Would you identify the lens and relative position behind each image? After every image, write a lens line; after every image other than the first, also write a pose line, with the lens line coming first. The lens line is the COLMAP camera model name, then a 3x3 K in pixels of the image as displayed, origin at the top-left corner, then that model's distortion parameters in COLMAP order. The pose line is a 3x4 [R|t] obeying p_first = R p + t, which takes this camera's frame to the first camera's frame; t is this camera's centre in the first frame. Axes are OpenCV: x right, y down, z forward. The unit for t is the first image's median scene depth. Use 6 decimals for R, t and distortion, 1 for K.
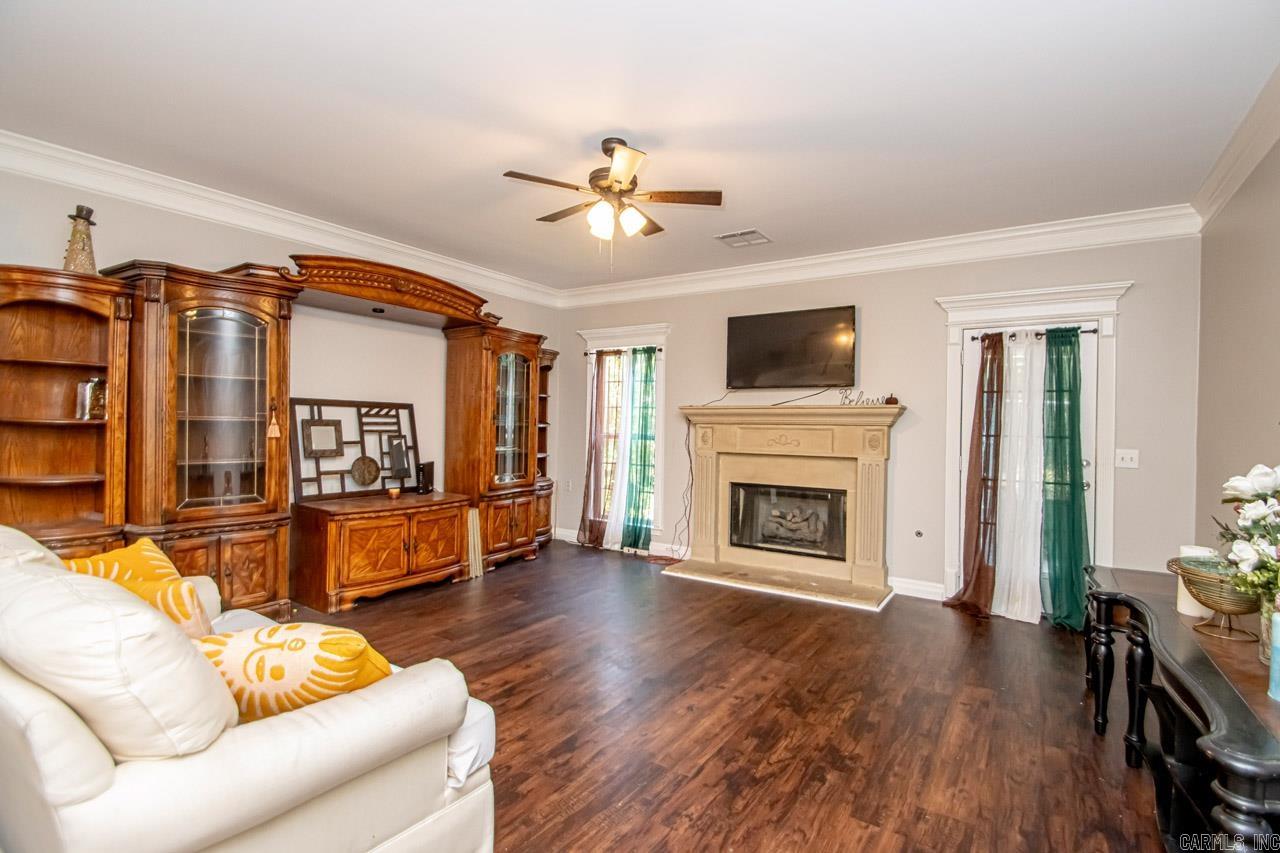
lens RADIAL K [[606.1, 0, 637.5], [0, 606.1, 418.9], [0, 0, 1]] dist [0.005416, -0.004139]
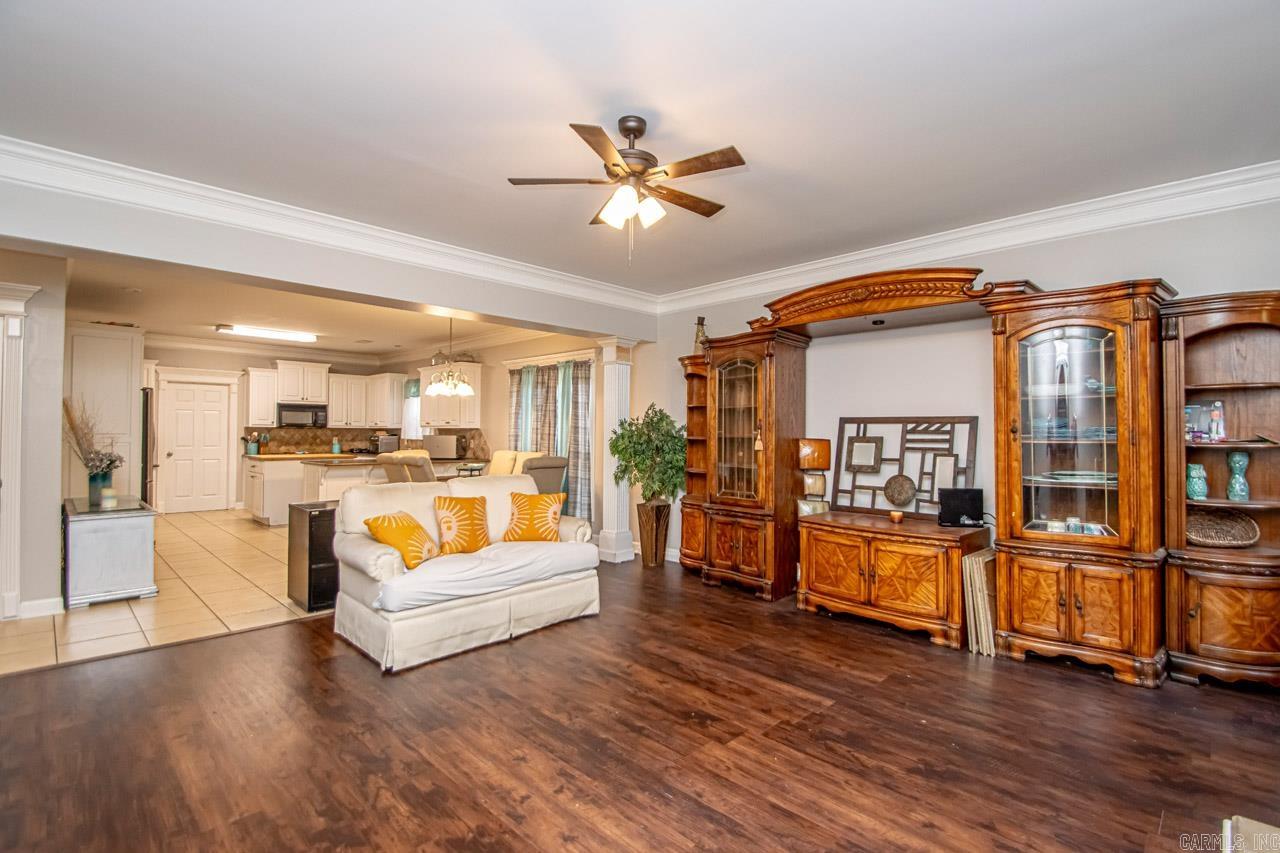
lens RADIAL K [[606.1, 0, 671.2], [0, 606.1, 420.4], [0, 0, 1]] dist [0.005416, -0.004139]
pose [[-0.180190, -0.041568, -0.982753, 0.558206], [-0.002198, 0.999121, -0.041857, 0.017244], [0.983629, -0.005382, -0.180123, 0.829967]]
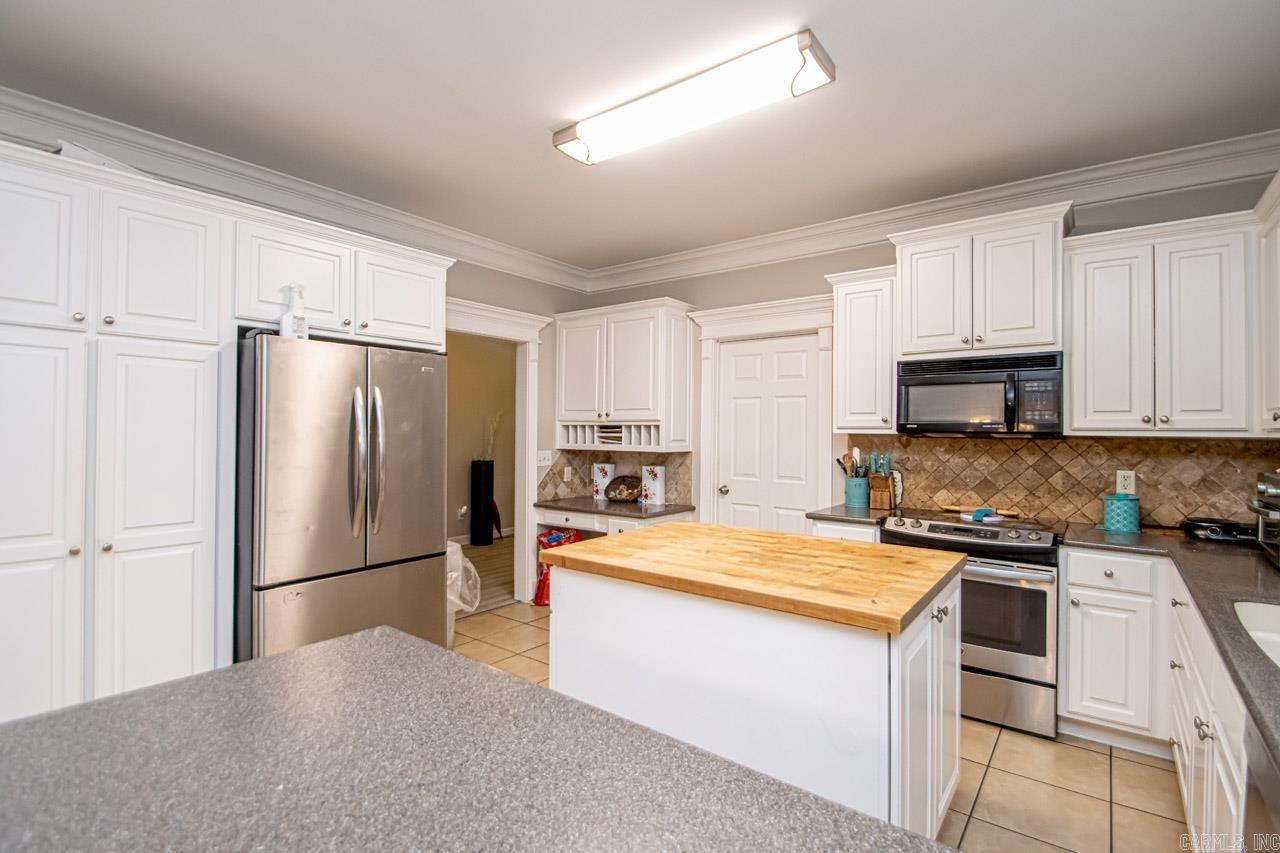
lens RADIAL K [[606.1, 0, 633.8], [0, 606.1, 425.7], [0, 0, 1]] dist [0.005416, -0.004139]
pose [[-0.996030, -0.022734, 0.086063, -1.016995], [-0.024134, 0.999592, -0.015264, -0.036382], [-0.085681, -0.017280, -0.996173, -0.162454]]
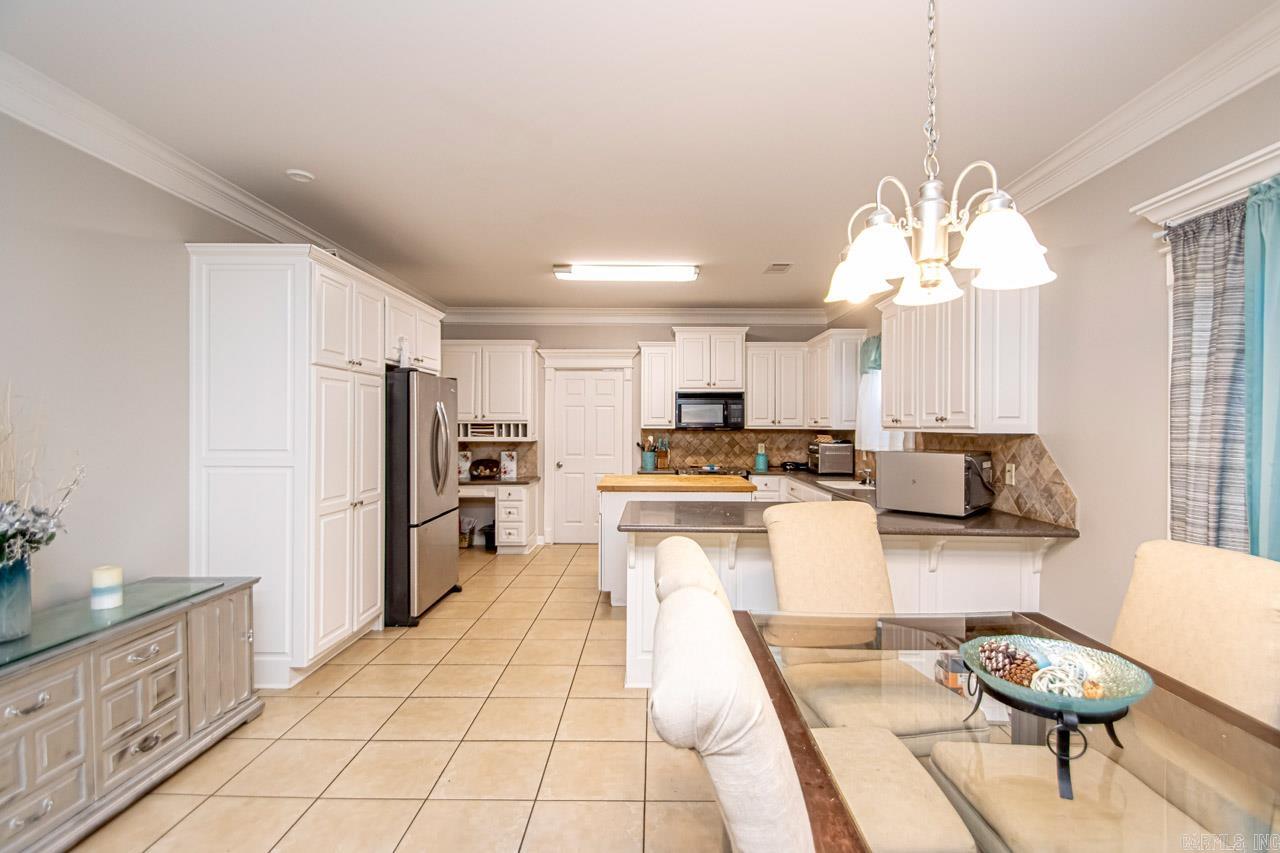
lens RADIAL K [[606.1, 0, 640.9], [0, 606.1, 429.1], [0, 0, 1]] dist [0.005416, -0.004139]
pose [[-0.848519, -0.014747, -0.528960, -0.461880], [-0.011587, 0.999890, -0.009288, -0.030019], [0.529038, -0.001752, -0.848596, 0.242800]]
